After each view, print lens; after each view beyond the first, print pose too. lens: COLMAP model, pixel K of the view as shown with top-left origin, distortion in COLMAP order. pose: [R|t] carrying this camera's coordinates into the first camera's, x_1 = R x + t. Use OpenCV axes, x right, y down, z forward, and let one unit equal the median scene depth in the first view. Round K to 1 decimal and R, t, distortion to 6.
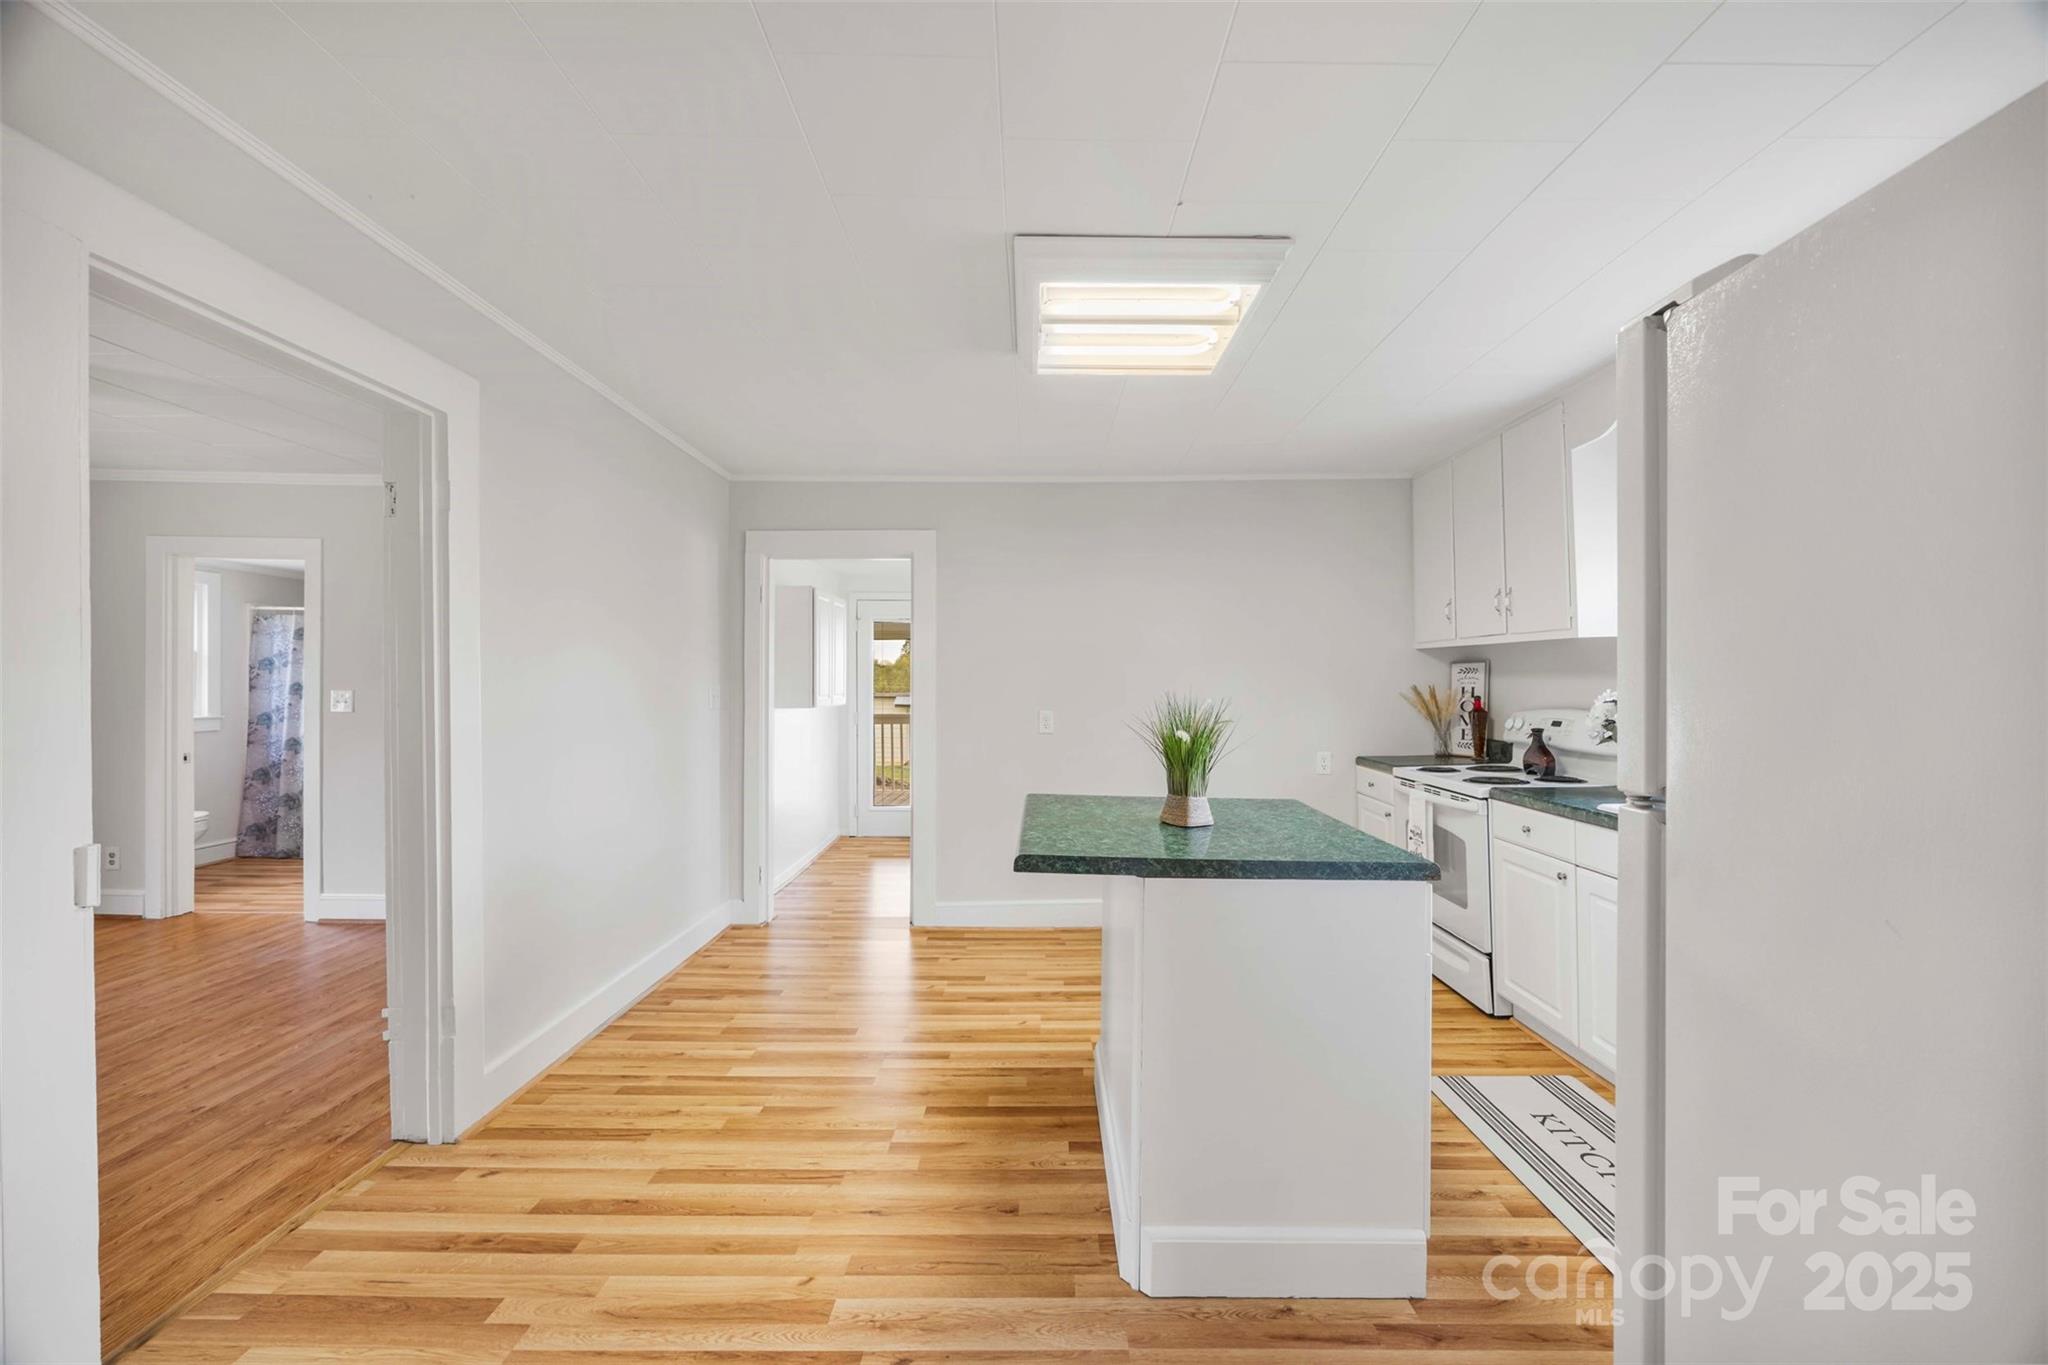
lens RADIAL K [[779.2, 0, 1056.9], [0, 779.2, 677.3], [0, 0, 1]] dist [-0.009559, -0.000406]
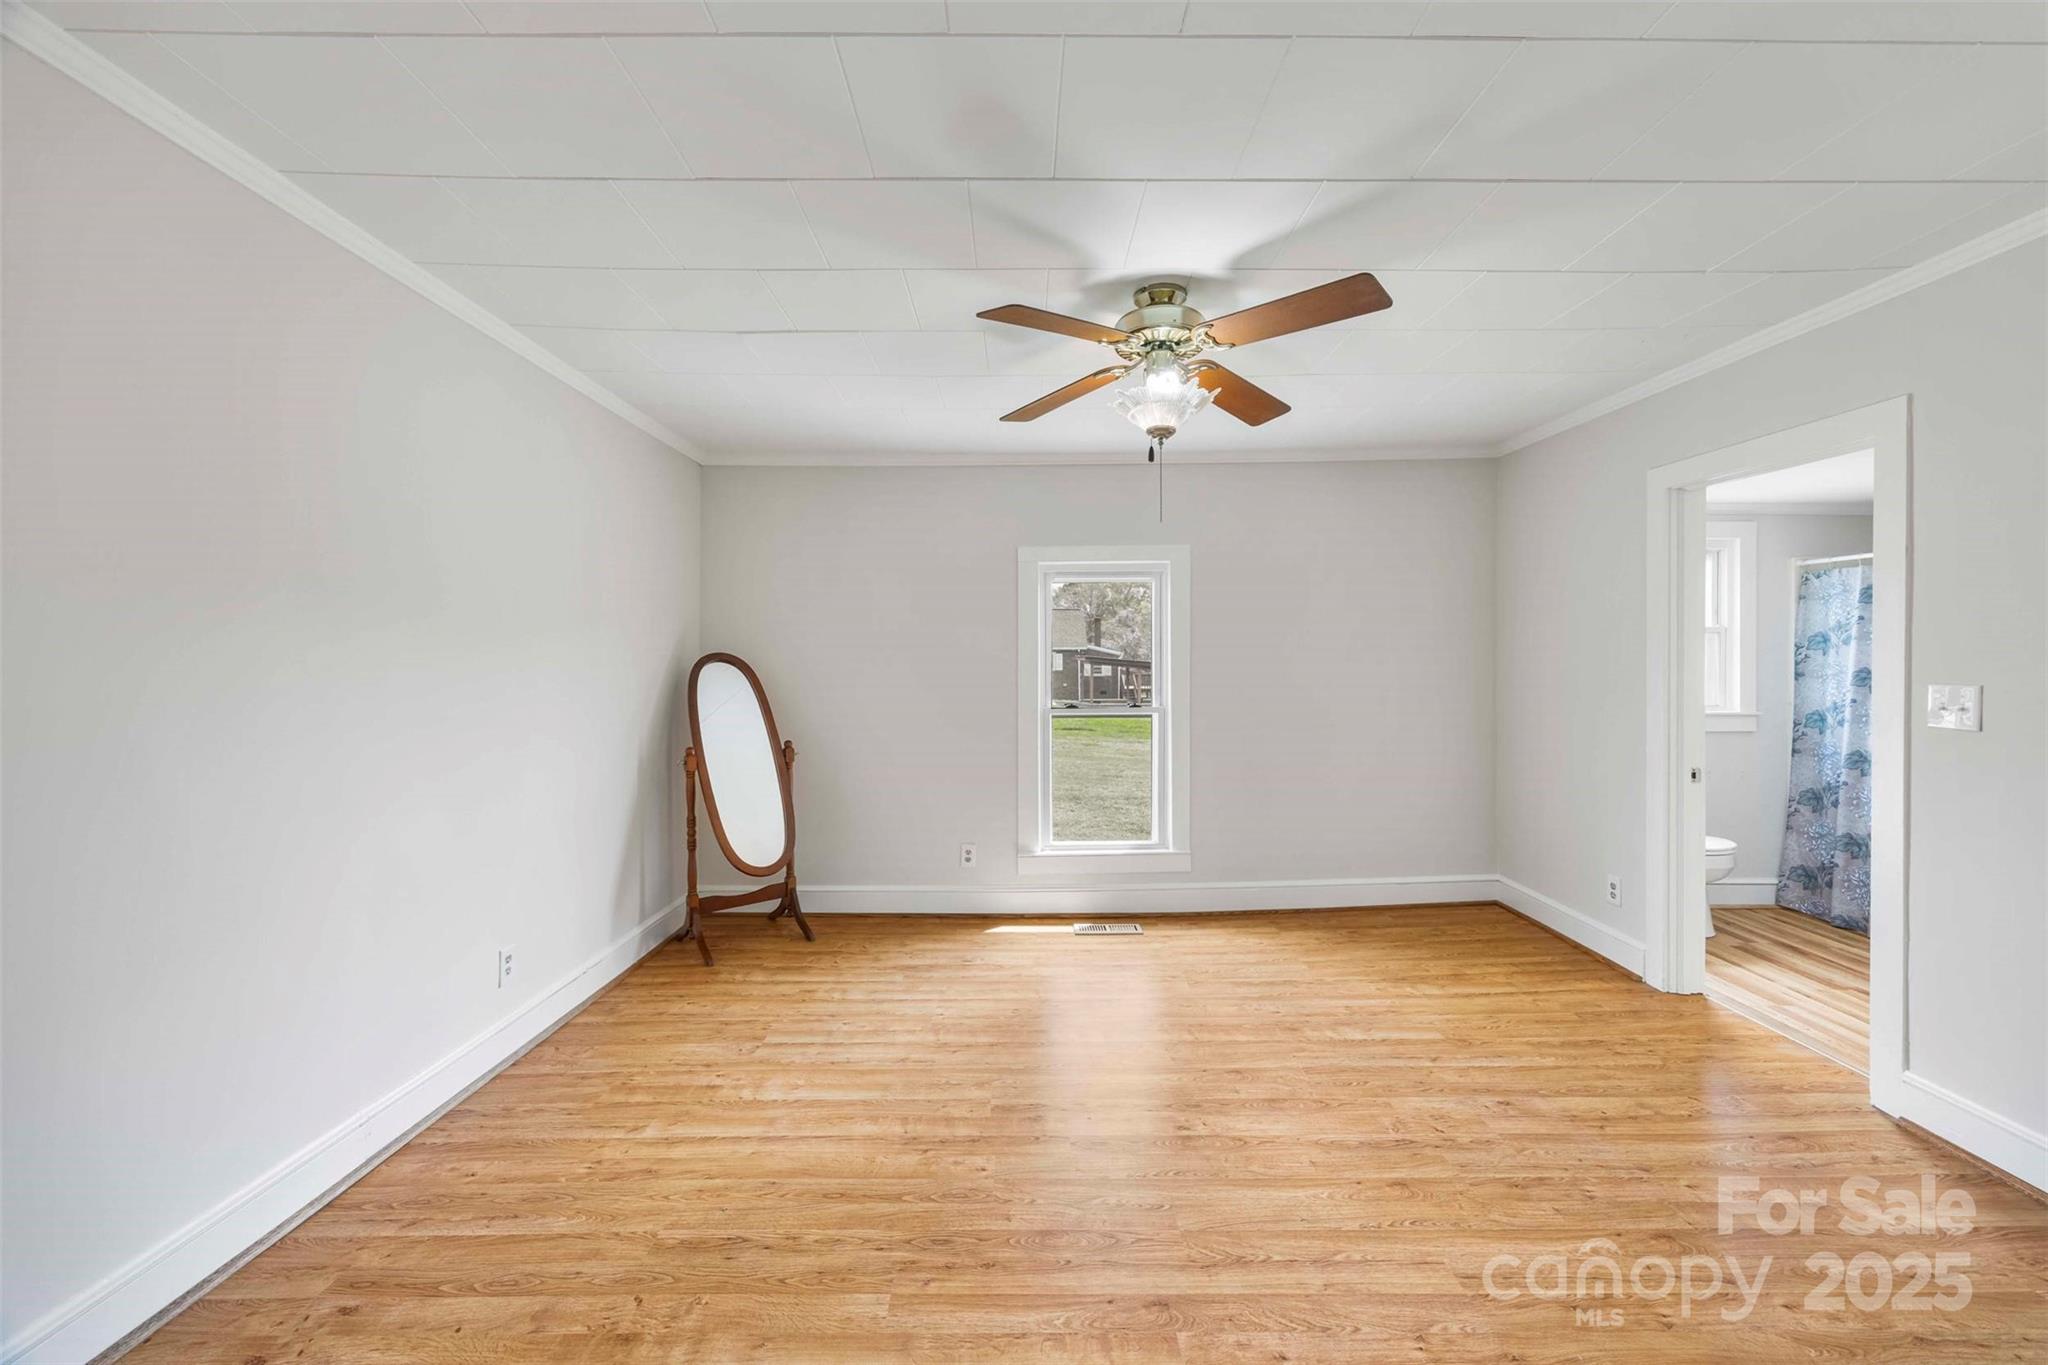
lens RADIAL K [[795.6, 0, 1023.6], [0, 795.6, 669.7], [0, 0, 1]] dist [-0.002446, -0.000340]
pose [[-0.026637, 0.005864, -0.999628, -0.289627], [0.005096, 0.999971, 0.005731, 0.000775], [0.999632, -0.004941, -0.026667, 0.301315]]
